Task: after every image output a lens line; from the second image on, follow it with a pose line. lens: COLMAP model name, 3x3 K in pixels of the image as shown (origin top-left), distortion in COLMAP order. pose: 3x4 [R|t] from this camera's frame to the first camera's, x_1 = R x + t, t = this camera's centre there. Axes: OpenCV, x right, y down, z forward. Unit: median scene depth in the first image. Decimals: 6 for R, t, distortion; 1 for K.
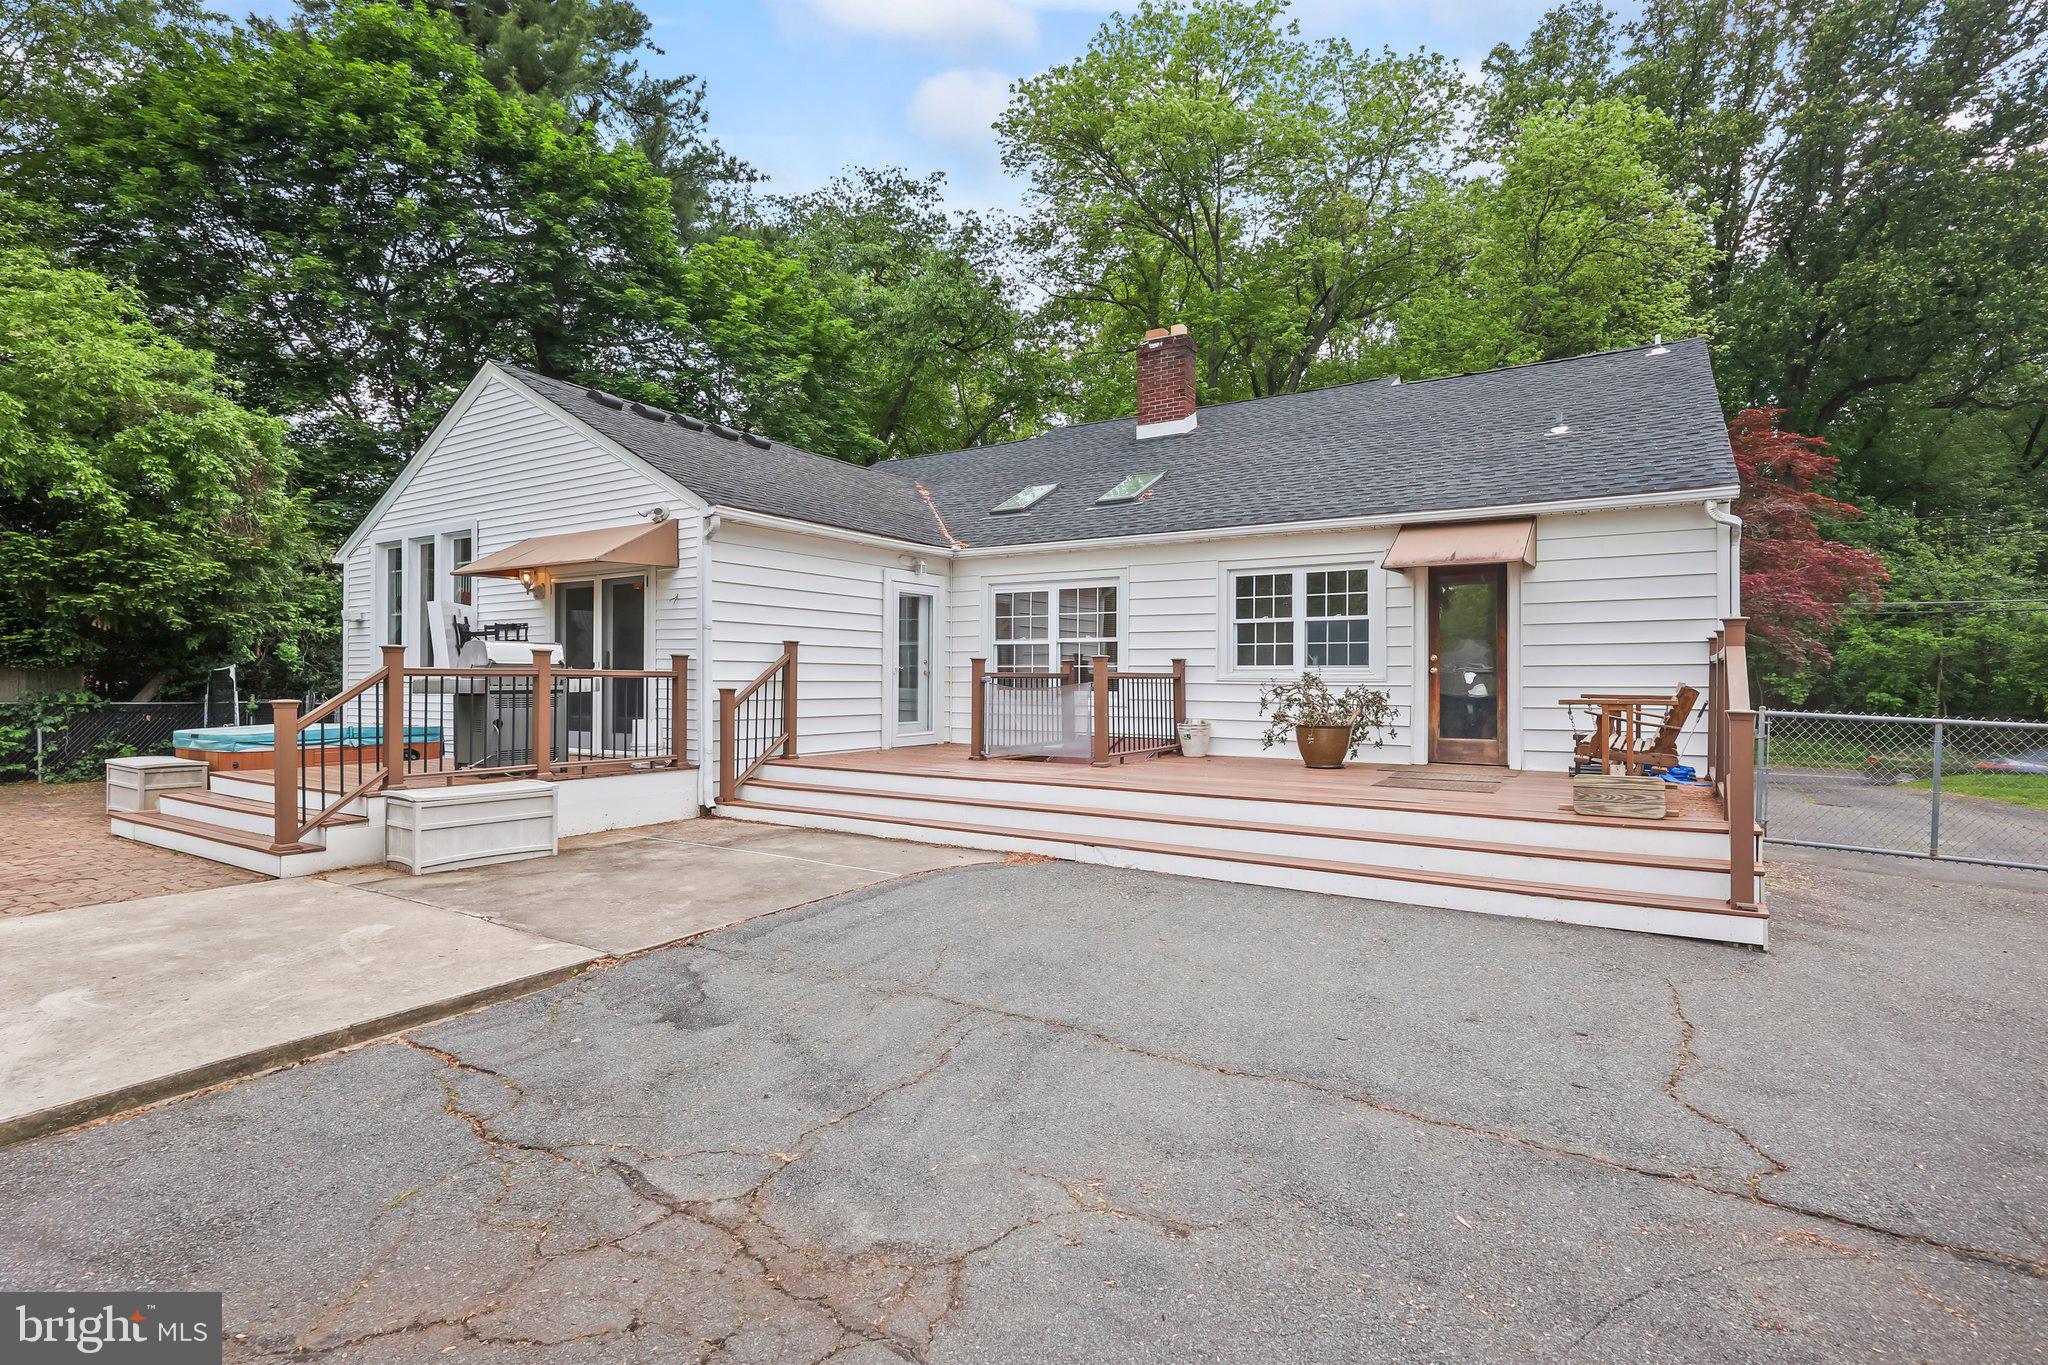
lens RADIAL K [[951.9, 0, 1024.2], [0, 951.9, 678.2], [0, 0, 1]] dist [0.001680, -0.001242]
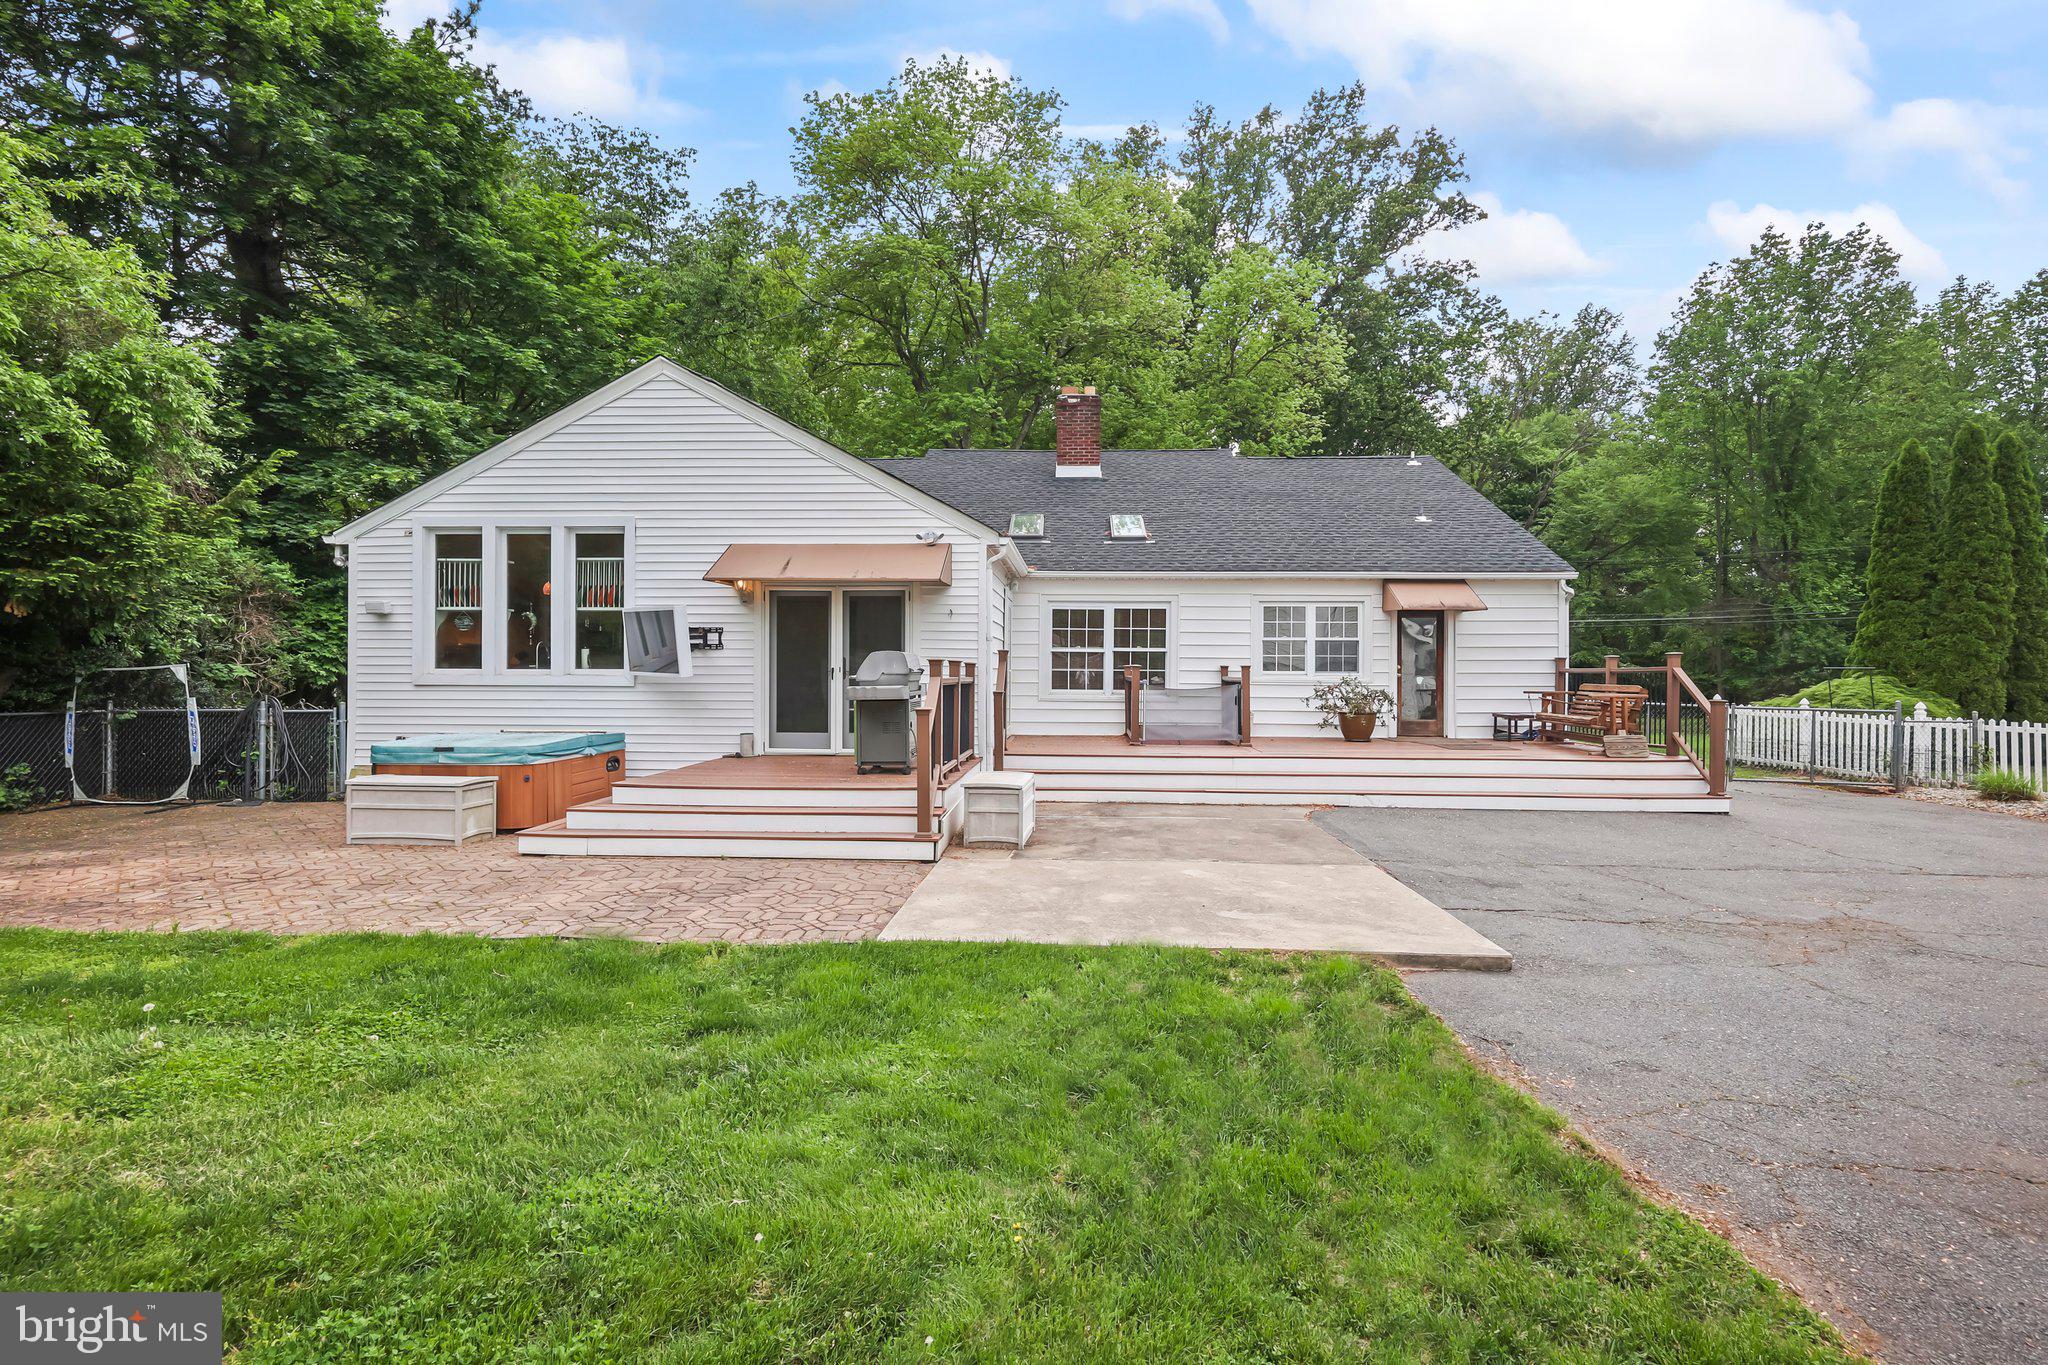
lens RADIAL K [[951.9, 0, 1034.4], [0, 951.9, 678.1], [0, 0, 1]] dist [0.001680, -0.001242]
pose [[0.873312, -0.001427, 0.487160, -0.758543], [-0.002795, 0.999965, 0.007939, -0.013655], [-0.487154, -0.008295, 0.873277, -0.044396]]
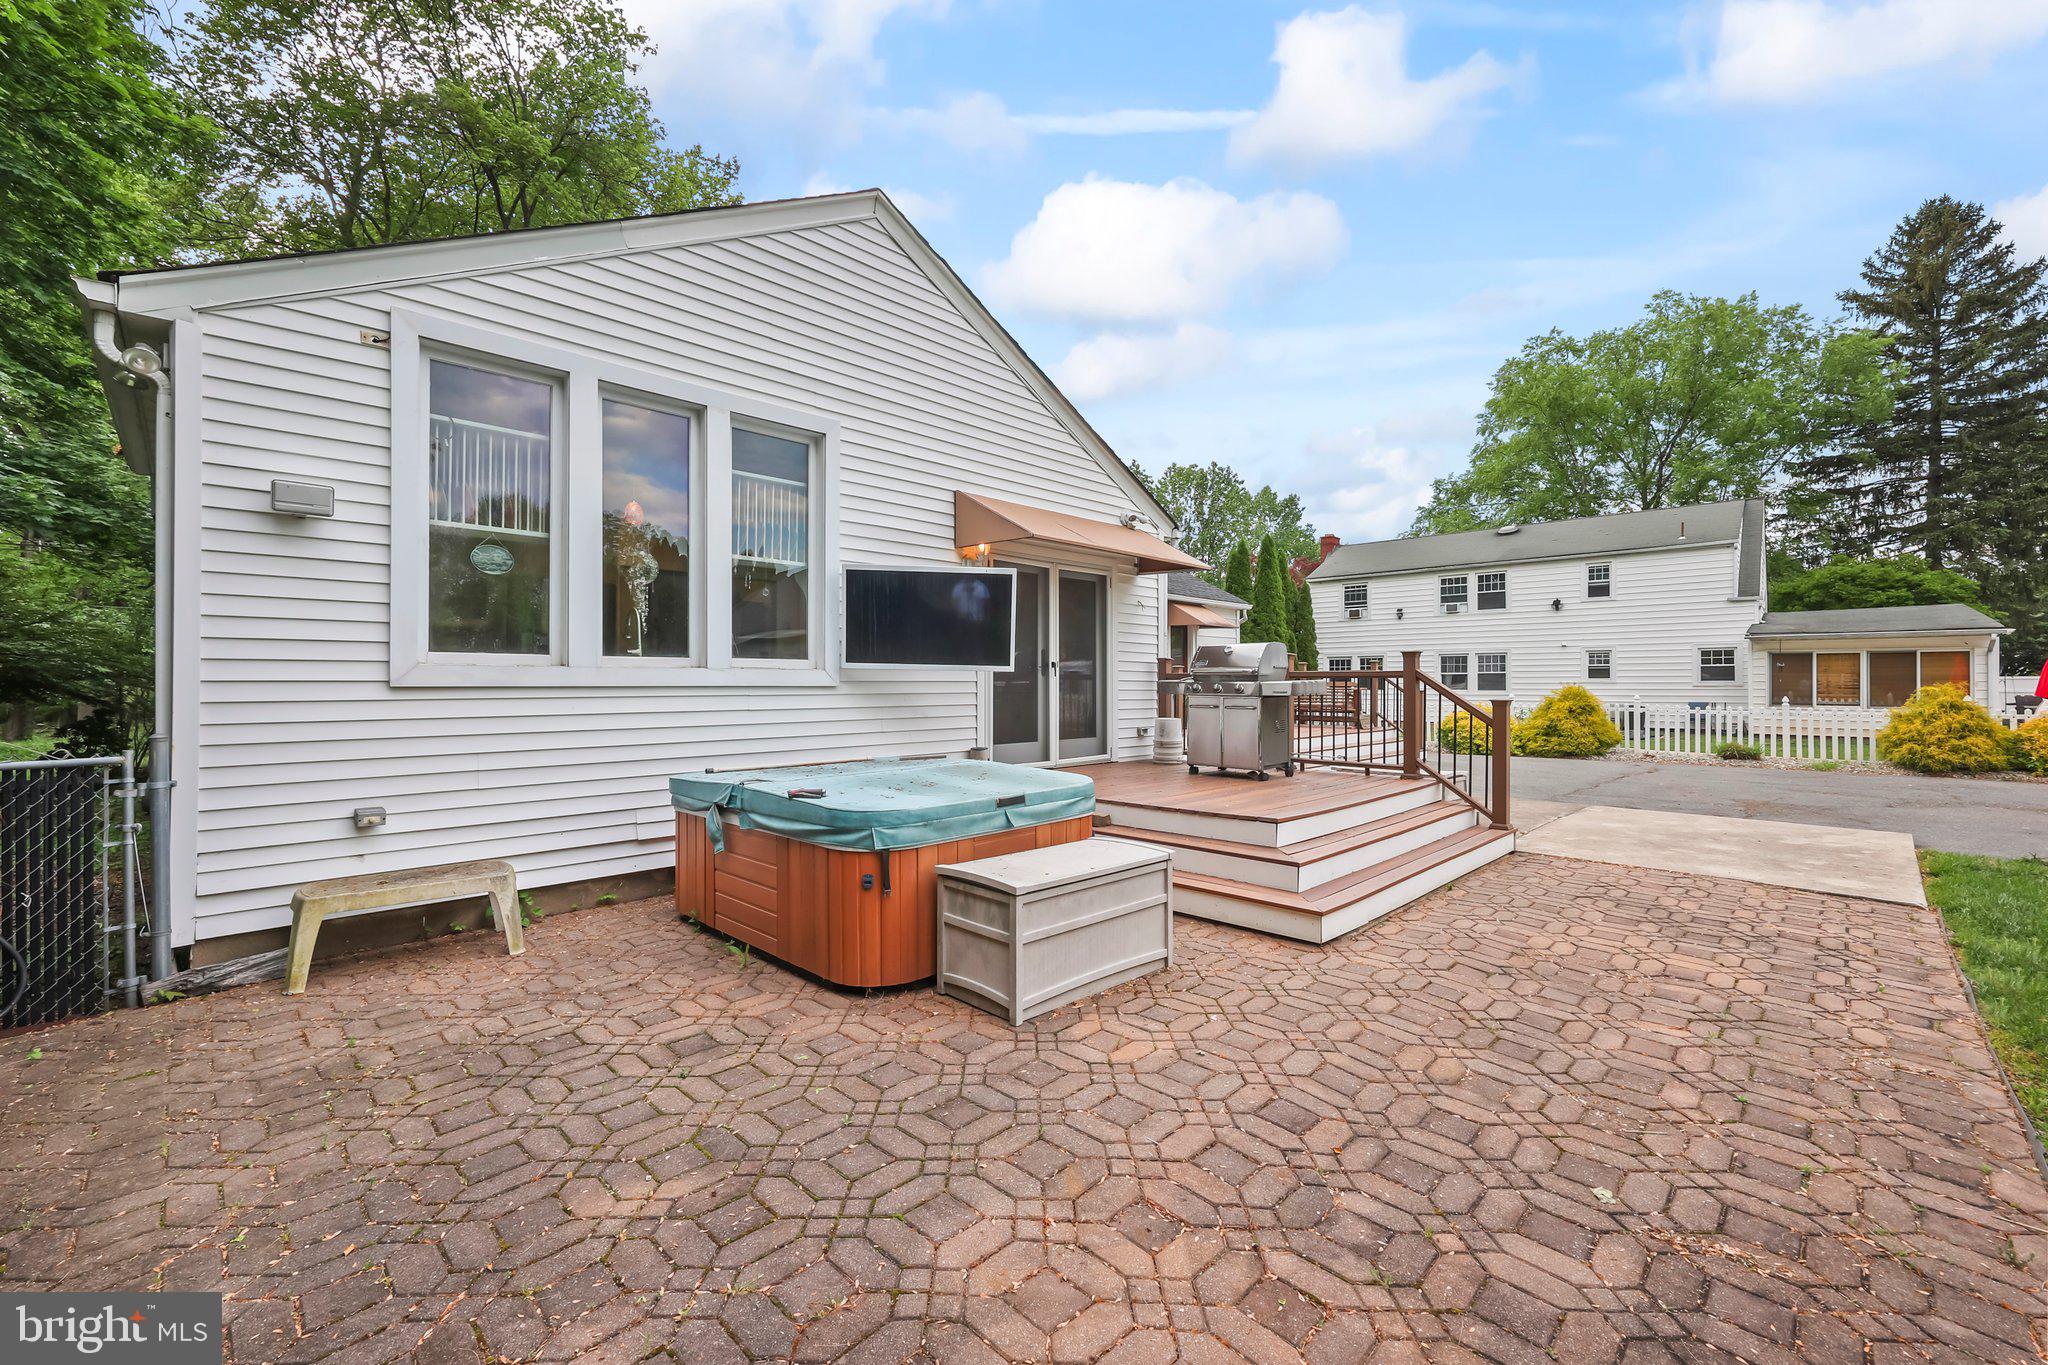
lens RADIAL K [[835.8, 0, 1021.3], [0, 835.8, 686.6], [0, 0, 1]] dist [0.000817, 0.000062]
pose [[0.236658, -0.004318, 0.971583, -1.168110], [0.001647, 0.999990, 0.004043, 0.001945], [-0.971592, 0.000644, 0.236663, 0.818703]]
